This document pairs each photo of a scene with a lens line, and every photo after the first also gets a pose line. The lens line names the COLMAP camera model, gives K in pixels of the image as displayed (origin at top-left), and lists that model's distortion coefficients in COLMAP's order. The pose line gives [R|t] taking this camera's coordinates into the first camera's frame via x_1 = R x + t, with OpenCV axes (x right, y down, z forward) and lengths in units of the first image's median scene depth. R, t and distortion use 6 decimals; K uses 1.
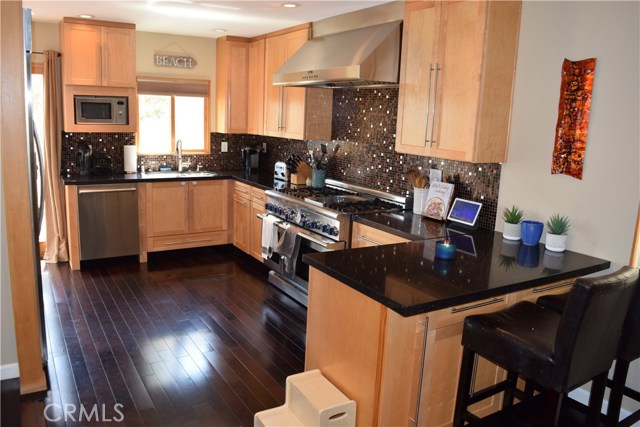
lens RADIAL K [[504.8, 0, 326.1], [0, 504.8, 211.0], [0, 0, 1]] dist [-0.102371, 0.032280]
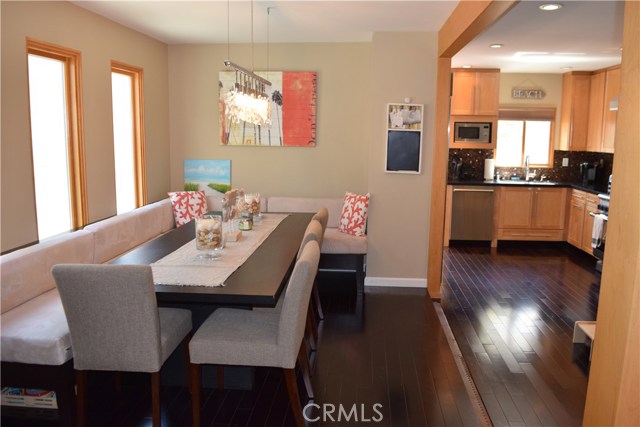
lens RADIAL K [[504.8, 0, 324.9], [0, 504.8, 211.4], [0, 0, 1]] dist [-0.102371, 0.032280]
pose [[0.799863, 0.058758, -0.597300, 0.057894], [-0.087822, 0.995943, -0.019632, 0.075544], [0.593723, 0.068159, 0.801778, -0.332149]]
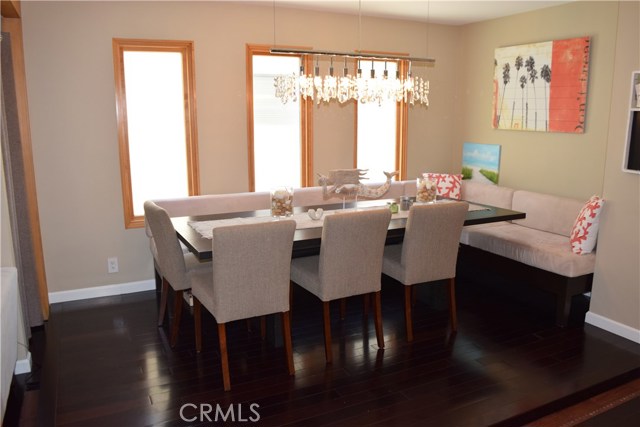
lens RADIAL K [[504.8, 0, 320.7], [0, 504.8, 210.6], [0, 0, 1]] dist [-0.102371, 0.032280]
pose [[-0.101183, 0.142749, -0.984573, 0.243160], [-0.187119, 0.969259, 0.159759, 0.000925], [0.977112, 0.200397, -0.071361, 0.126267]]
